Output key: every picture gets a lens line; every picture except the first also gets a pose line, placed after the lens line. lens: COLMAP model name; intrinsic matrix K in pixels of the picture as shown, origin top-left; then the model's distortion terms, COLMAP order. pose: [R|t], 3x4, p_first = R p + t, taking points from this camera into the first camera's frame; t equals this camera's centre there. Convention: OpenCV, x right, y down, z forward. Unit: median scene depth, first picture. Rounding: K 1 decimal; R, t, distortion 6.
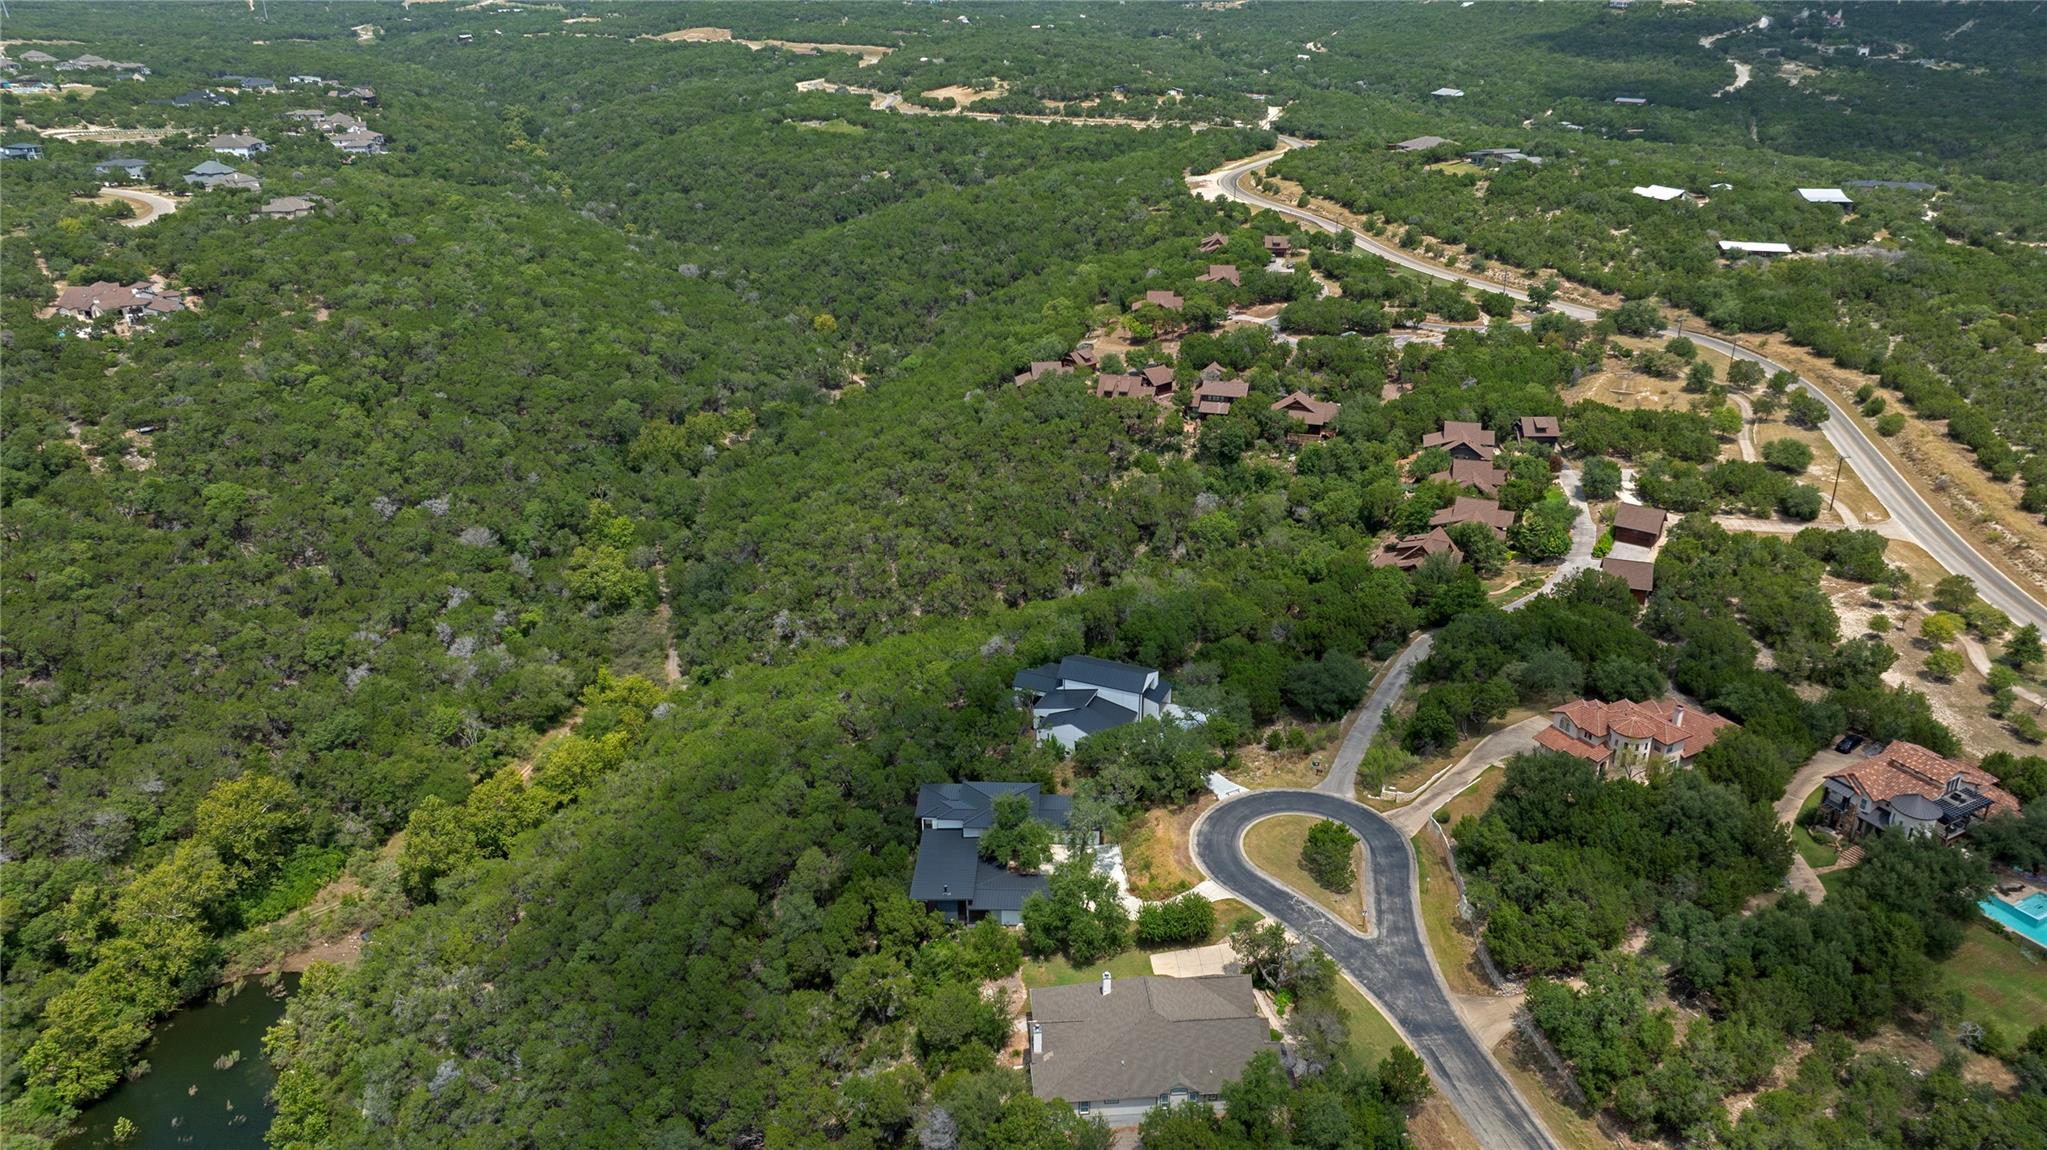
lens RADIAL K [[1452.9, 0, 1025.3], [0, 1452.9, 565.5], [0, 0, 1]] dist [-0.038612, 0.035390]
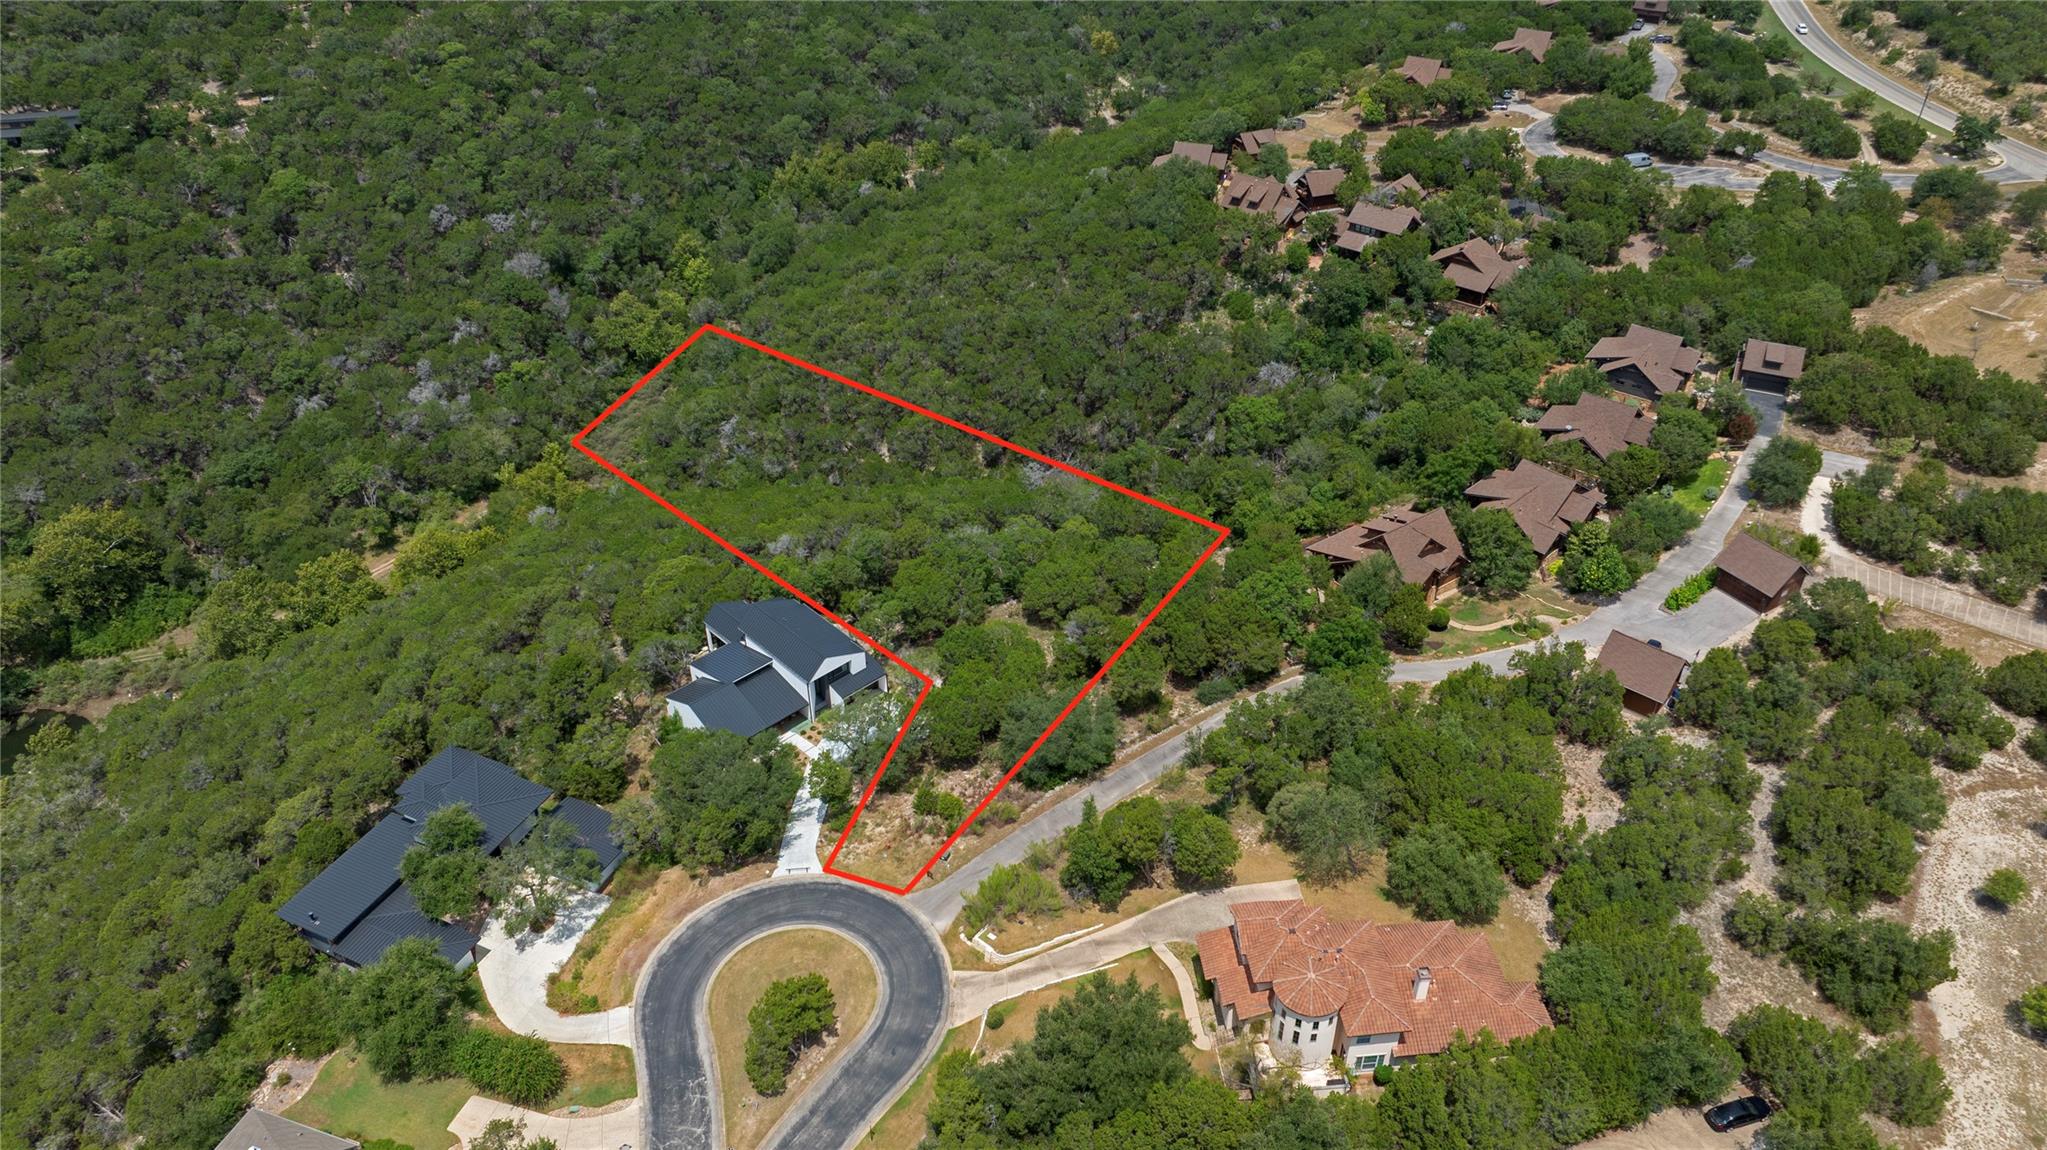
lens RADIAL K [[1452.9, 0, 1025.3], [0, 1452.9, 565.5], [0, 0, 1]] dist [-0.038612, 0.035390]
pose [[0.919444, 0.226170, -0.321666, 0.256426], [-0.153732, 0.959677, 0.235345, -0.100873], [0.361924, -0.166937, 0.917139, 0.235916]]
